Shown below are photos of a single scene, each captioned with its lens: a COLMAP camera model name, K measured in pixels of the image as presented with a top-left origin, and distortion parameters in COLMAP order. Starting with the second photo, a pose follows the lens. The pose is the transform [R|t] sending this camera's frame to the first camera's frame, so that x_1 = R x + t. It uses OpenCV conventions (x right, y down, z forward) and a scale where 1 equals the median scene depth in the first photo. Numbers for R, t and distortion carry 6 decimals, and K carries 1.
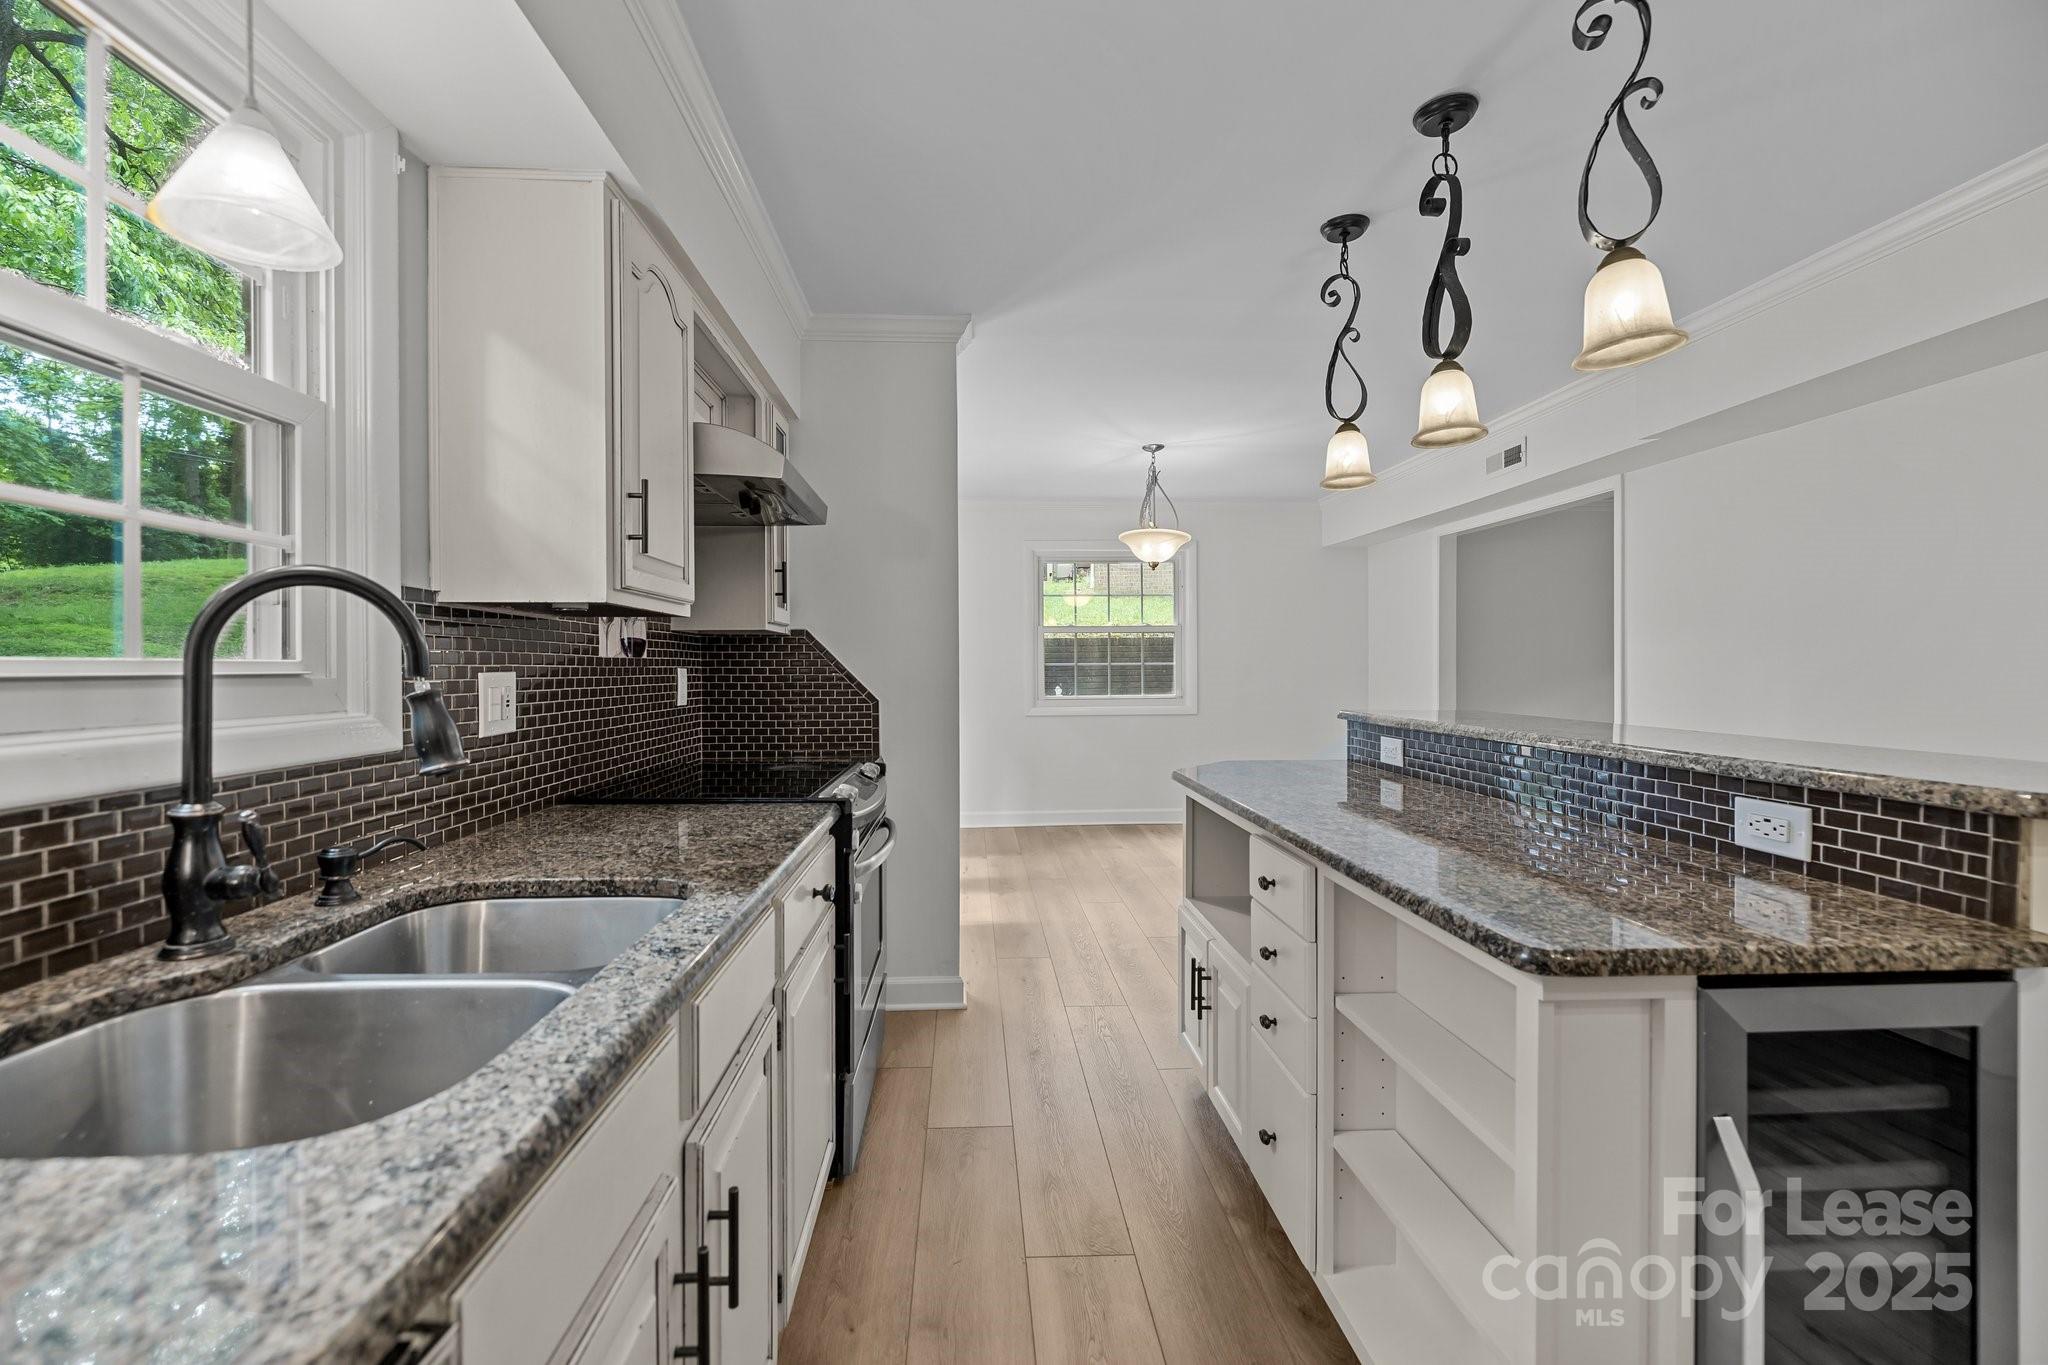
lens RADIAL K [[854.4, 0, 1012.7], [0, 854.4, 686.8], [0, 0, 1]] dist [-0.001252, 0.000849]
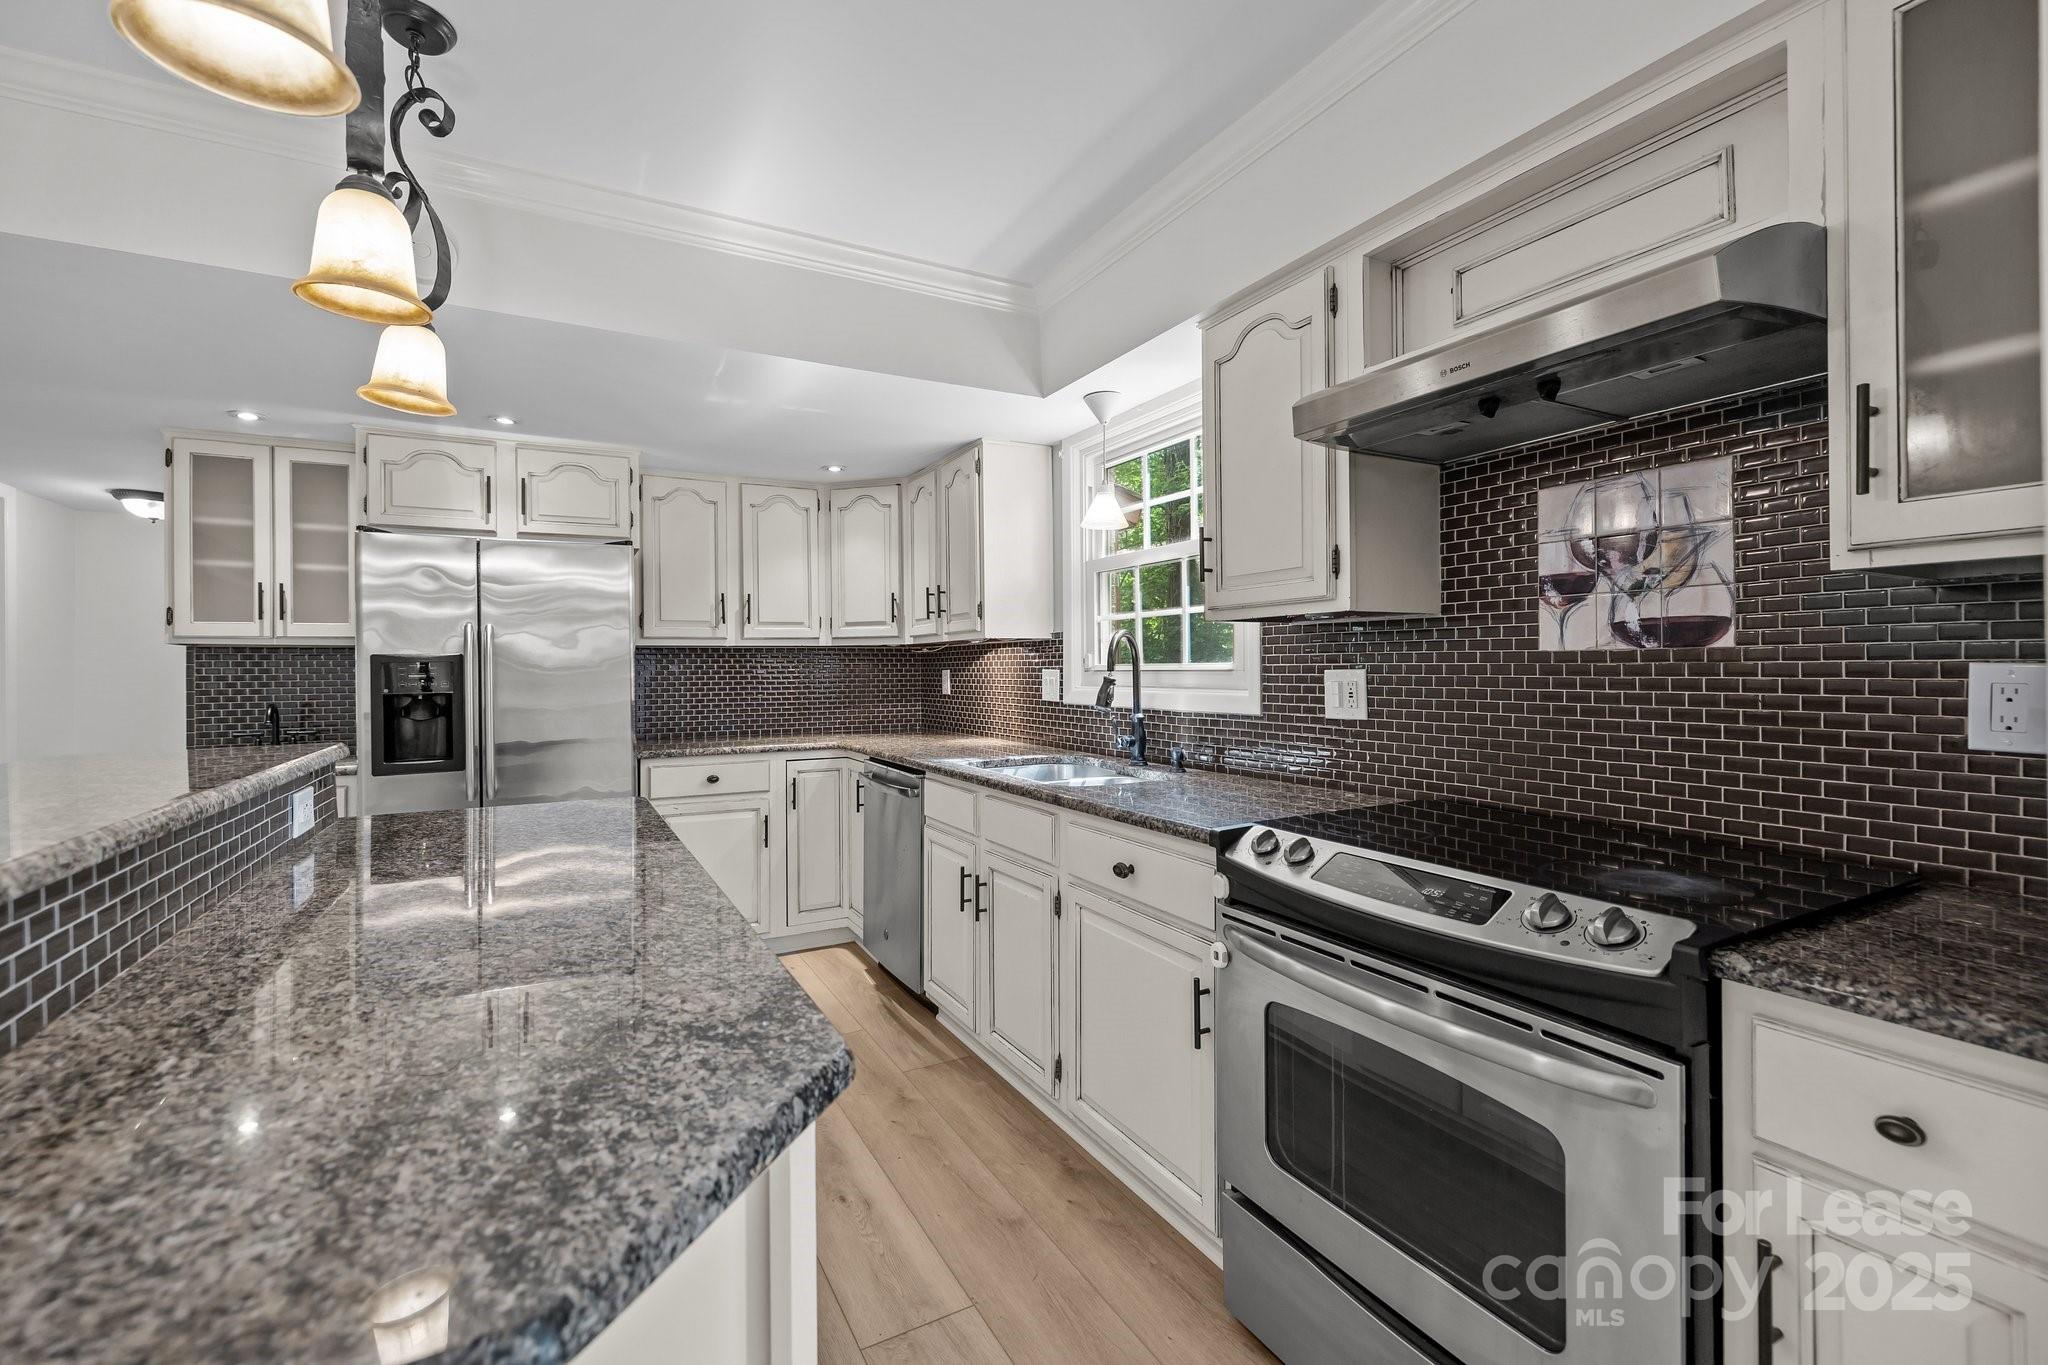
lens RADIAL K [[867.5, 0, 998.9], [0, 867.5, 665.7], [0, 0, 1]] dist [-0.001781, -0.000417]
pose [[-0.905648, 0.005776, -0.423990, 0.139535], [-0.002979, 0.999796, 0.019984, -0.015907], [0.424019, 0.019361, -0.905446, 0.666953]]
